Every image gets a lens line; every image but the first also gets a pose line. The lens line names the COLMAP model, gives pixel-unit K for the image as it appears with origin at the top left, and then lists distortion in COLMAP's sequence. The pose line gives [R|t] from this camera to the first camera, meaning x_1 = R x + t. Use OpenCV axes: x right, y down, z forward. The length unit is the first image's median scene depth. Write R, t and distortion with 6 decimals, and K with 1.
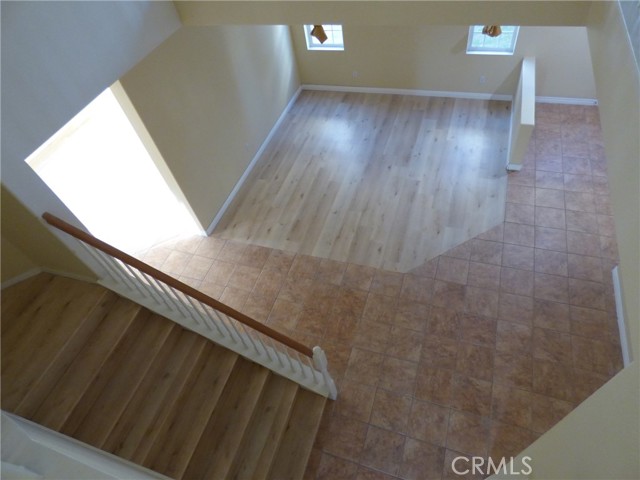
lens RADIAL K [[388.8, 0, 319.8], [0, 388.8, 239.3], [0, 0, 1]] dist [-0.017926, 0.007108]
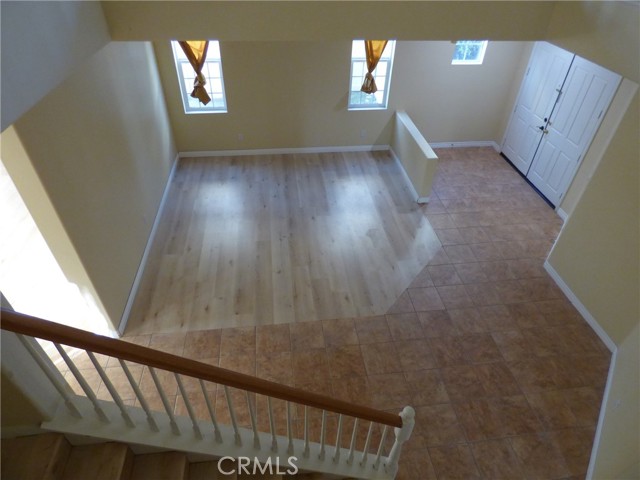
lens RADIAL K [[388.8, 0, 320.6], [0, 388.8, 239.8], [0, 0, 1]] dist [-0.017926, 0.007108]
pose [[0.887271, -0.153268, 0.435039, -0.269556], [0.242984, 0.957008, -0.158410, 0.025408], [-0.392057, 0.246260, 0.886367, 0.192298]]
